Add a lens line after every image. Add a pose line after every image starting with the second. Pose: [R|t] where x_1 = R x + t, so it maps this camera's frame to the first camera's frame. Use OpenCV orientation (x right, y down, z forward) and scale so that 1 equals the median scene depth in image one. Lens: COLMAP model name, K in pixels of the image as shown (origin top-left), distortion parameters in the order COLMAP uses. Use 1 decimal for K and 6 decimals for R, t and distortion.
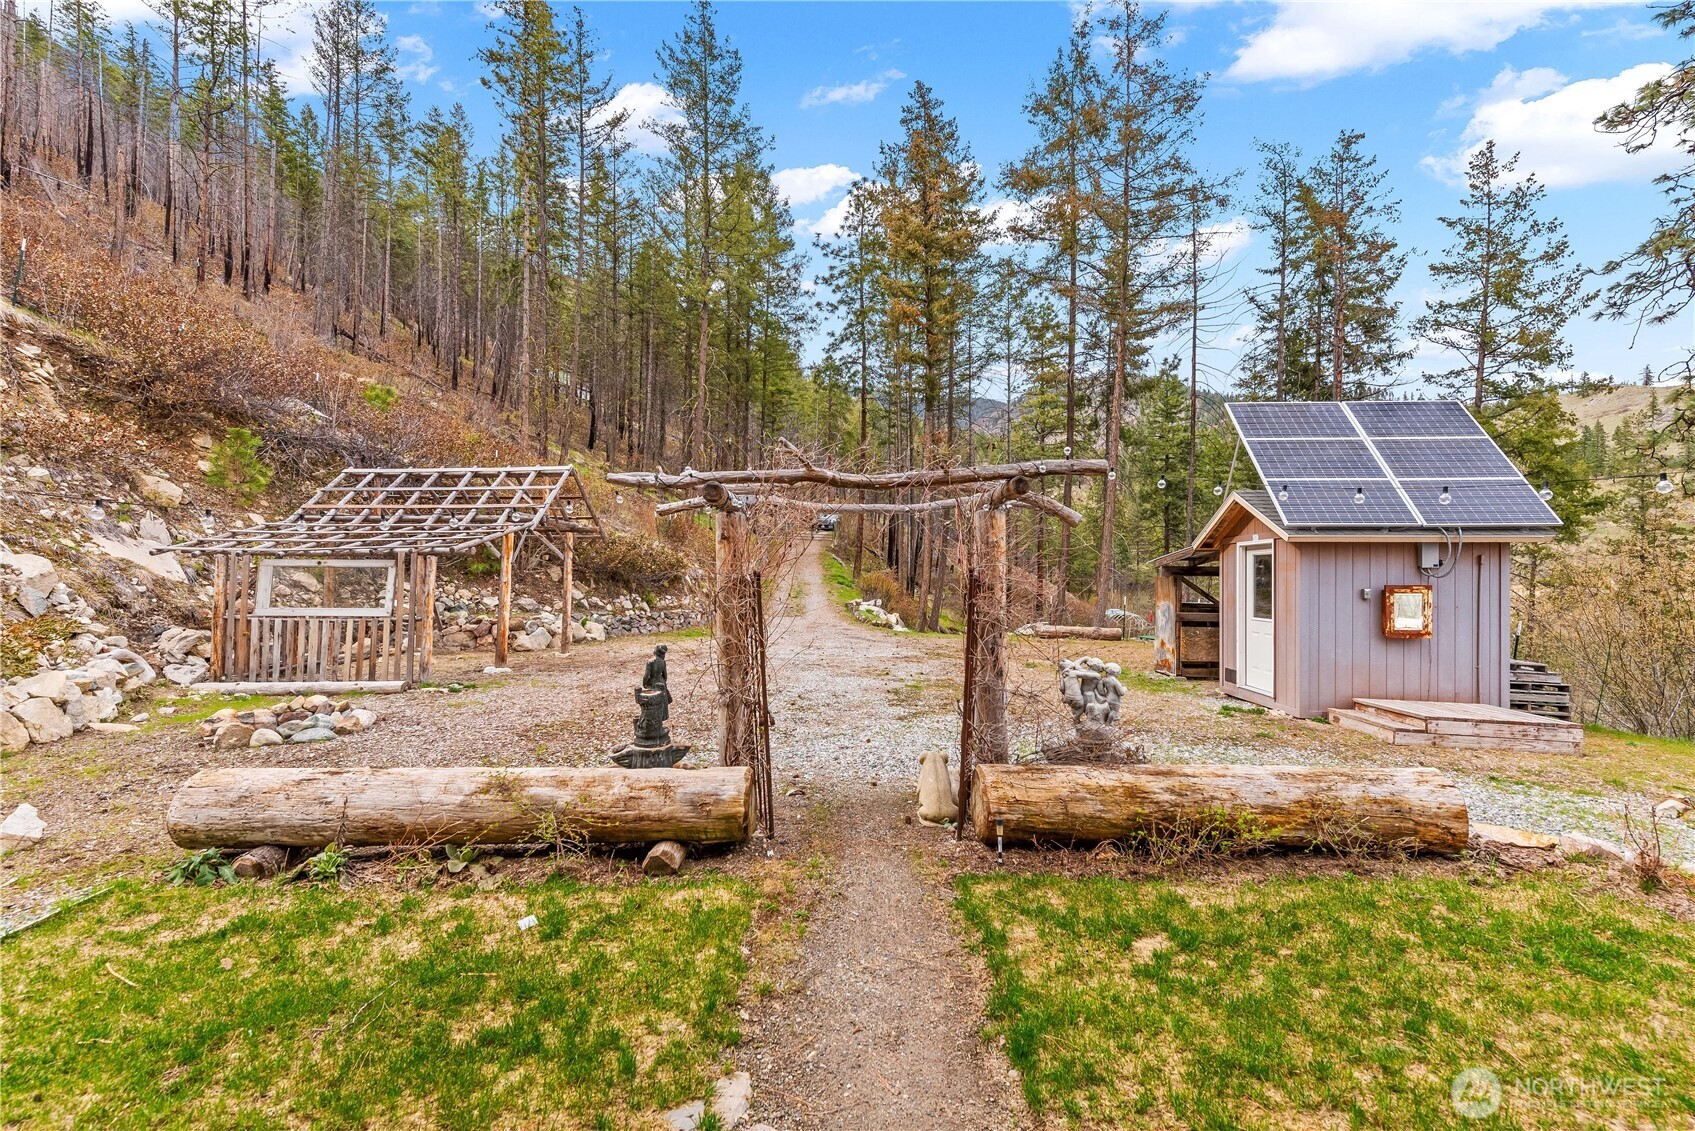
lens RADIAL K [[737.2, 0, 847.5], [0, 737.2, 565.5], [0, 0, 1]] dist [-0.000074, 0.000064]
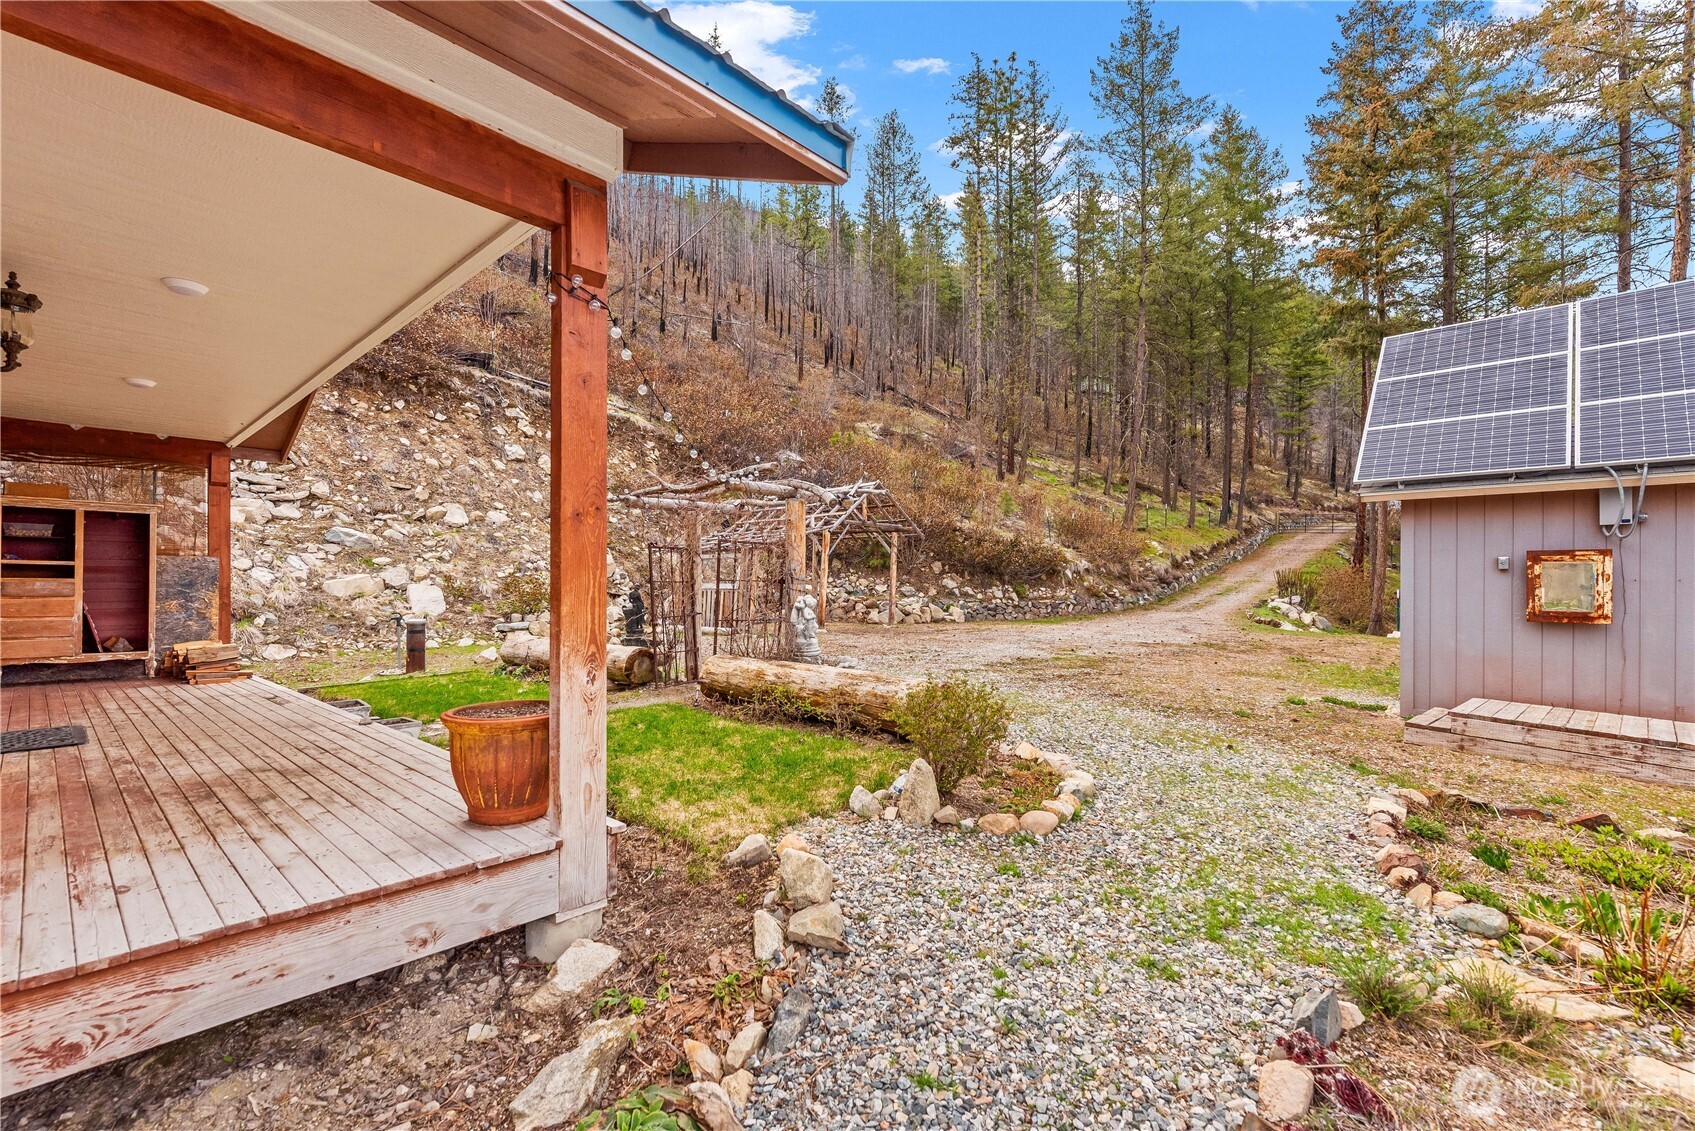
lens RADIAL K [[737.2, 0, 847.5], [0, 737.2, 565.5], [0, 0, 1]] dist [-0.000074, 0.000064]
pose [[0.739323, -0.013697, -0.673211, 0.536867], [0.009156, 0.999905, -0.010289, 0.031970], [0.673289, 0.001443, 0.739378, -0.012118]]
